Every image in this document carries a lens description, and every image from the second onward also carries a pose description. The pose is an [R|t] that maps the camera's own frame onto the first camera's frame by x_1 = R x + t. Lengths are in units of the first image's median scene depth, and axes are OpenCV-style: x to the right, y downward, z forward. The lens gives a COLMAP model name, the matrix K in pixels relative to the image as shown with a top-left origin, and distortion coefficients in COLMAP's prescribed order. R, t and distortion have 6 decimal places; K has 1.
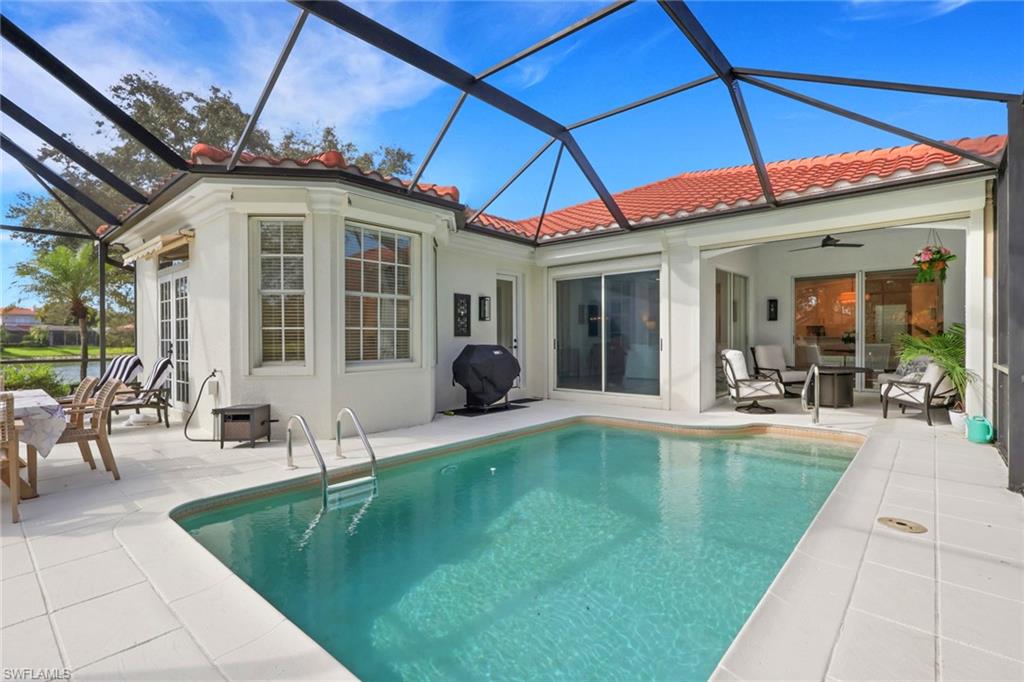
lens RADIAL K [[483.8, 0, 512.0], [0, 483.8, 341.0], [0, 0, 1]] dist [0.000057, 0.000457]
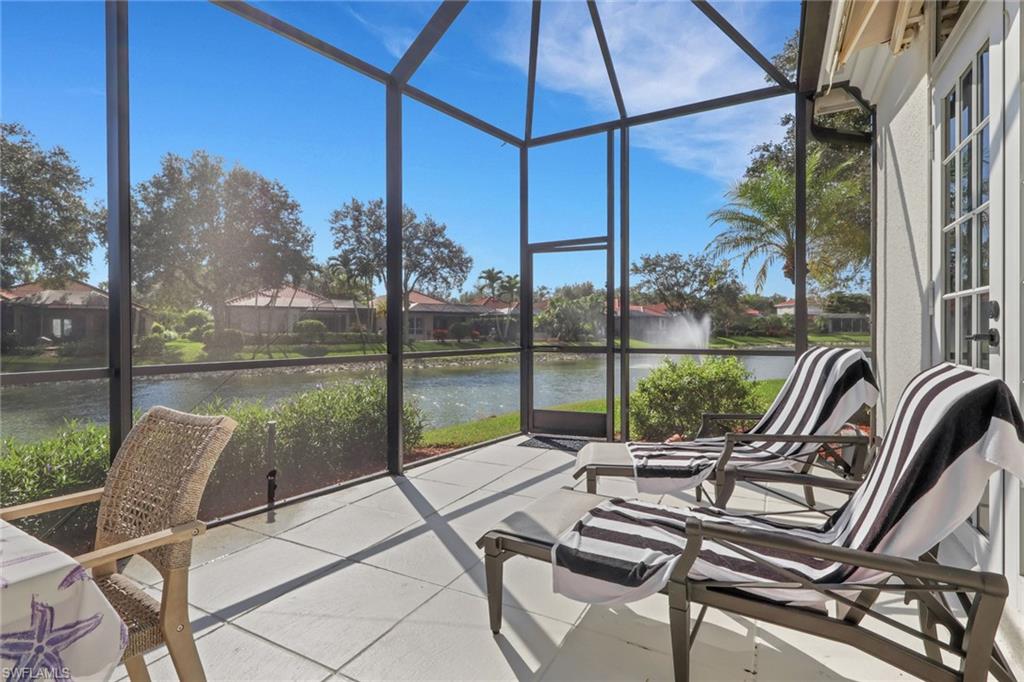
lens RADIAL K [[483.8, 0, 512.0], [0, 483.8, 341.0], [0, 0, 1]] dist [0.000057, 0.000457]
pose [[0.210511, 0.031886, -0.977071, -0.483984], [-0.009404, 0.999488, 0.030591, 0.016680], [0.977546, 0.002749, 0.210703, 0.670503]]
